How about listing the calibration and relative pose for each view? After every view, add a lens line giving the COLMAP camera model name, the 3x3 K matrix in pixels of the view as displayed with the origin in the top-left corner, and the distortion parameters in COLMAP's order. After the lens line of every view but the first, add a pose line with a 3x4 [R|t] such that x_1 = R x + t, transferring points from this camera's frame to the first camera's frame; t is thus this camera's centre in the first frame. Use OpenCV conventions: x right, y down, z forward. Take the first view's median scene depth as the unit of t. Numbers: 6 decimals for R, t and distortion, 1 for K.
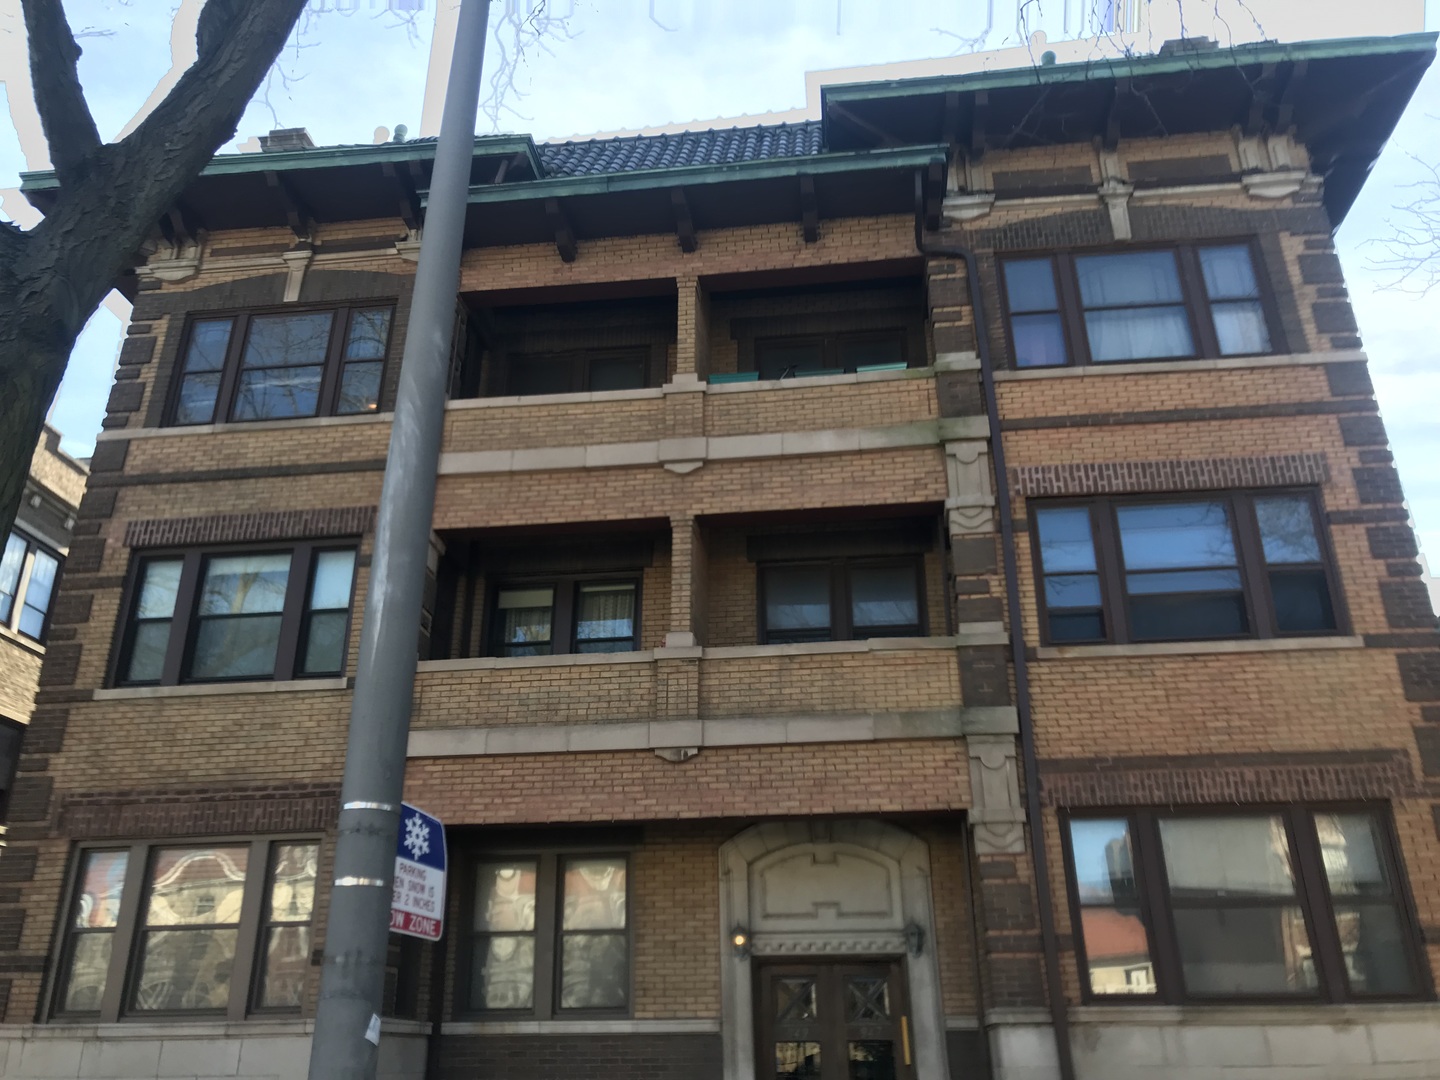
lens RADIAL K [[1177.8, 0, 694.7], [0, 1177.8, 563.1], [0, 0, 1]] dist [0.005244, 0.003869]
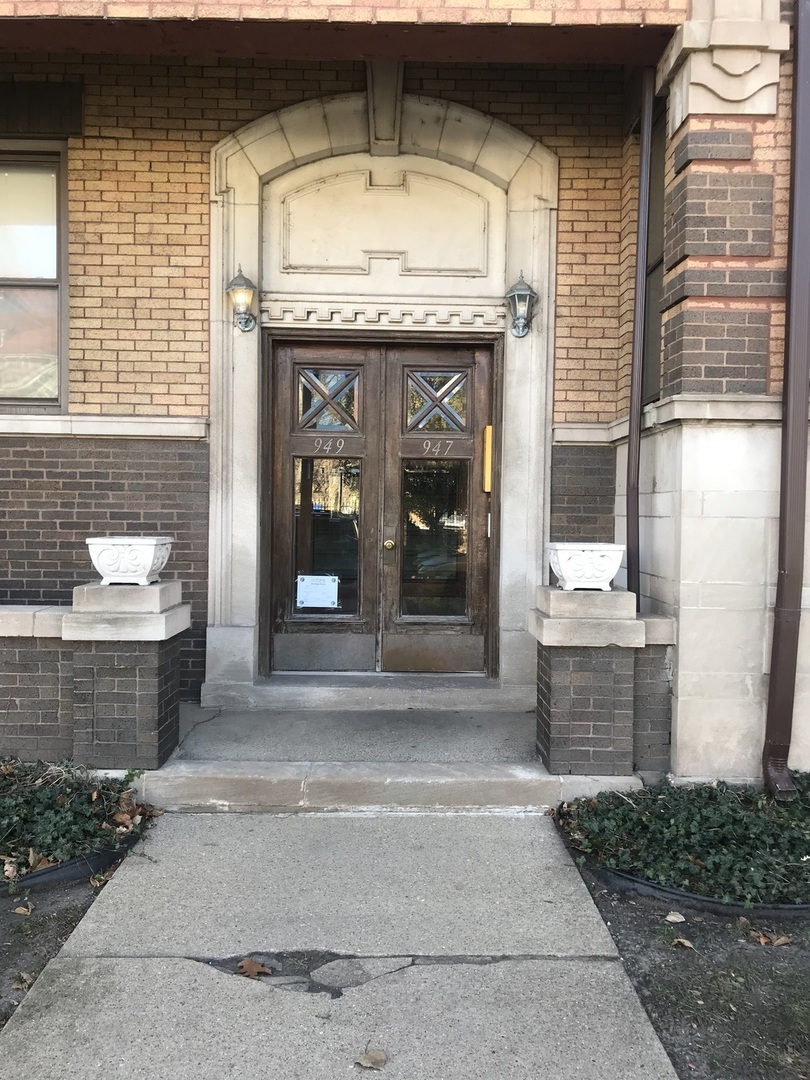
lens RADIAL K [[883.3, 0, 405.0], [0, 883.3, 540.0], [0, 0, 1]] dist [0.005244, 0.003869]
pose [[0.988808, 0.017636, 0.148148, 0.056781], [-0.078296, 0.906602, 0.414660, 0.237925], [-0.126998, -0.421619, 0.897836, 0.527444]]
